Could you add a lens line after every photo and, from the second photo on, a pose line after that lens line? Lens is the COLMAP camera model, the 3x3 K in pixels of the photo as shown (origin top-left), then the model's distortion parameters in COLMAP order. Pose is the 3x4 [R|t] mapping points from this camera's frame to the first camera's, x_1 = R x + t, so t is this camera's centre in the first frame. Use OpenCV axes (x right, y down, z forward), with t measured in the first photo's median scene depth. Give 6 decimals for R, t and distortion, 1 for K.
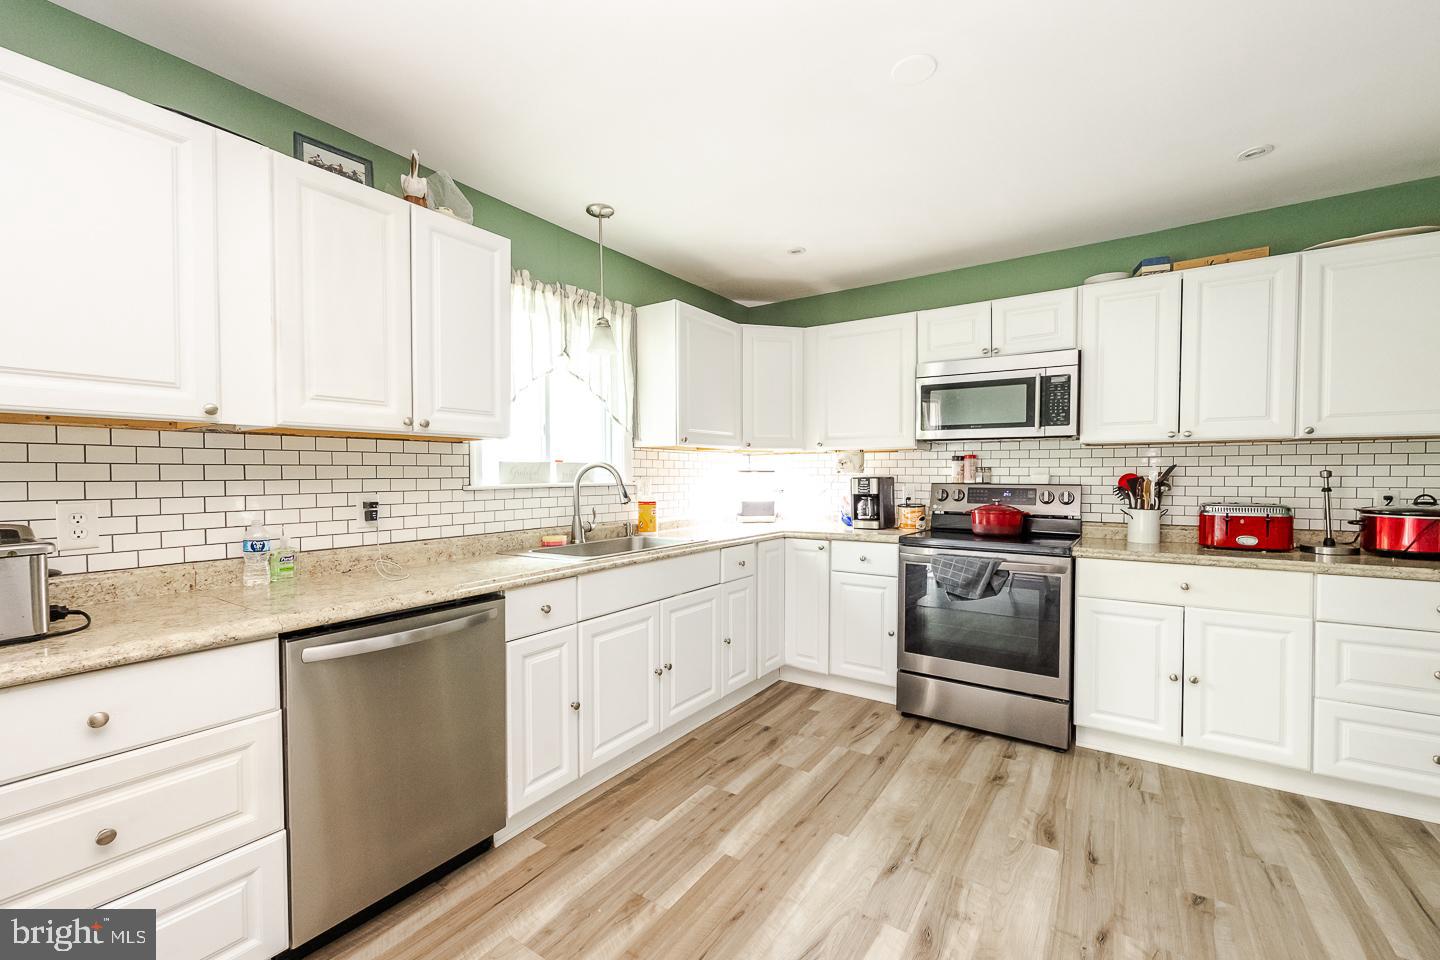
lens RADIAL K [[593.3, 0, 728.7], [0, 593.3, 485.7], [0, 0, 1]] dist [-0.001112, -0.000016]
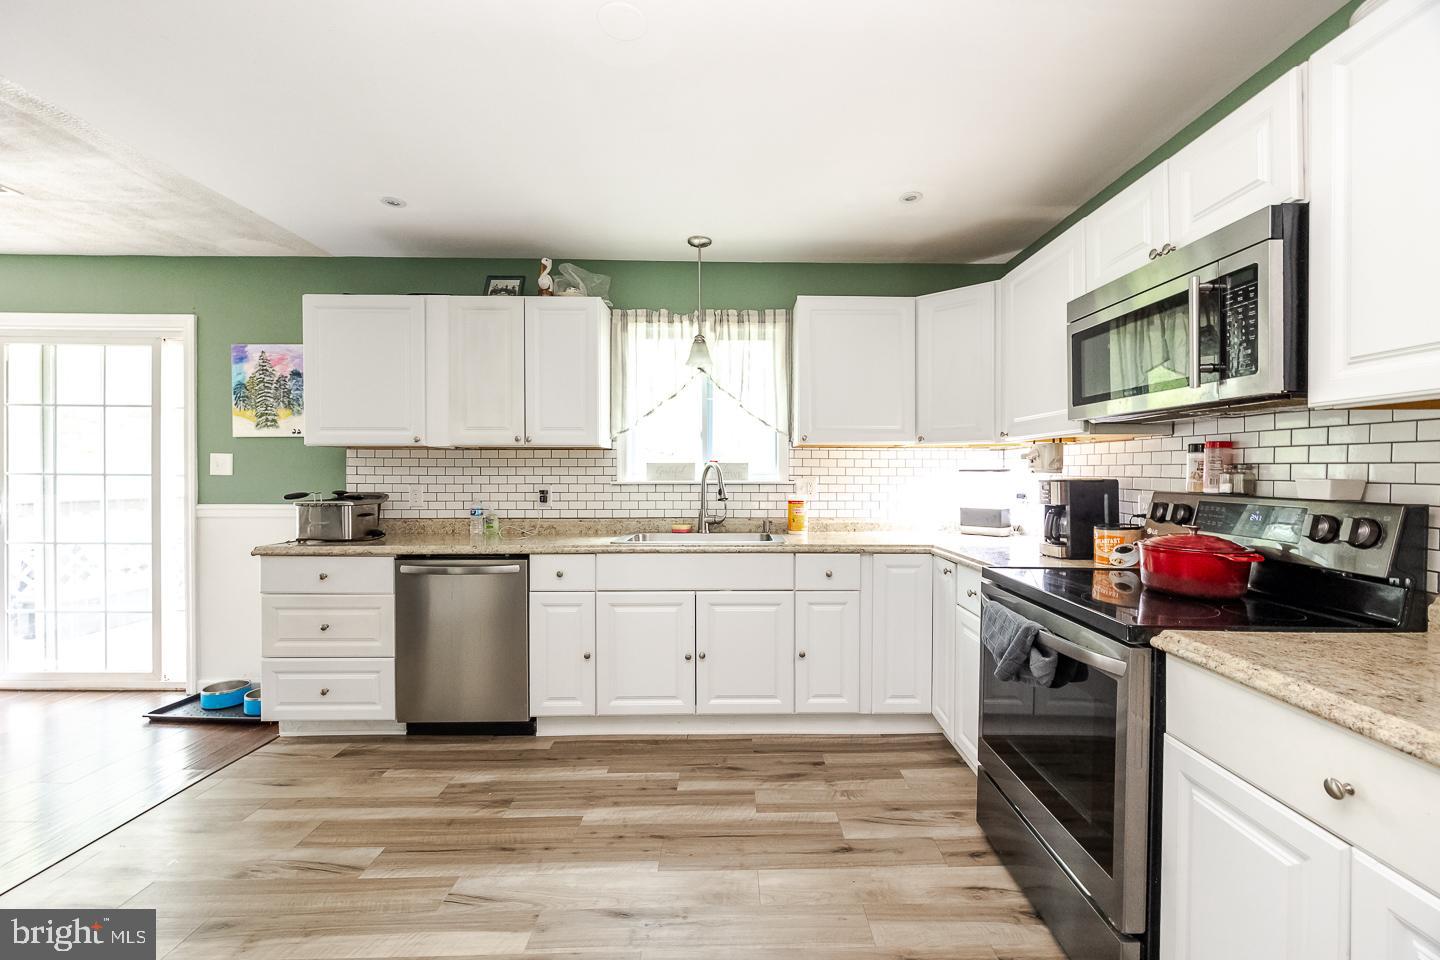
lens RADIAL K [[586.8, 0, 745.3], [0, 586.8, 476.8], [0, 0, 1]] dist [-0.001320, 0.000107]
pose [[0.574004, 0.010705, -0.818782, 0.778003], [-0.019474, 0.999810, -0.000581, -0.014015], [0.818621, 0.016279, 0.574104, 0.445613]]
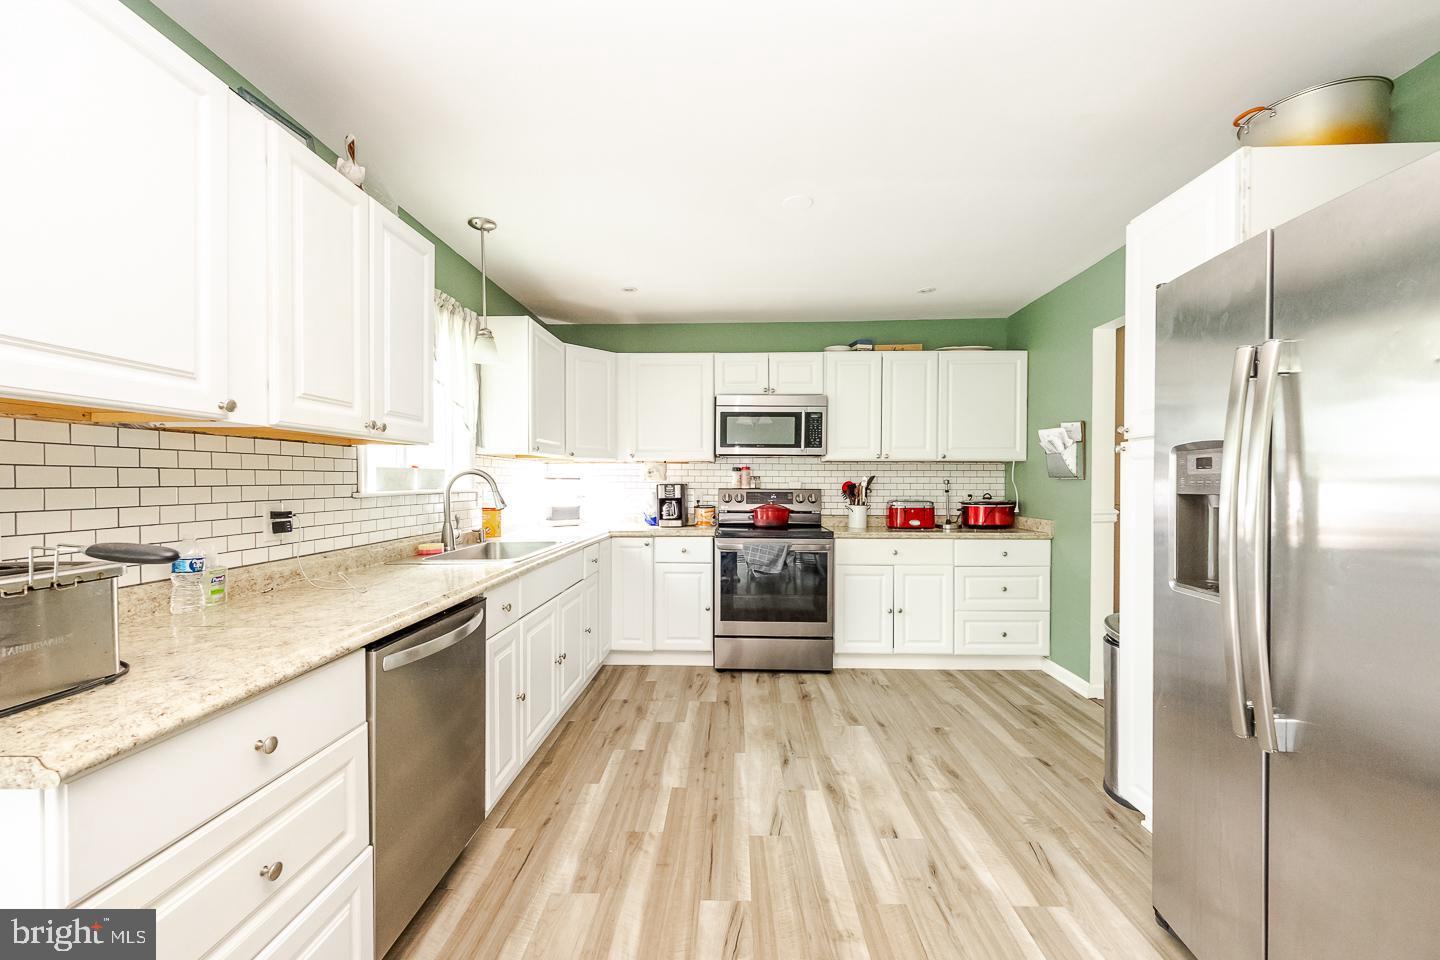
lens RADIAL K [[577.3, 0, 720.7], [0, 577.3, 487.4], [0, 0, 1]] dist [0.000437, 0.000150]
pose [[0.847671, -0.003068, 0.530513, -0.409606], [0.008118, 0.999941, -0.007188, 0.002596], [-0.530460, 0.010399, 0.847646, -0.061518]]
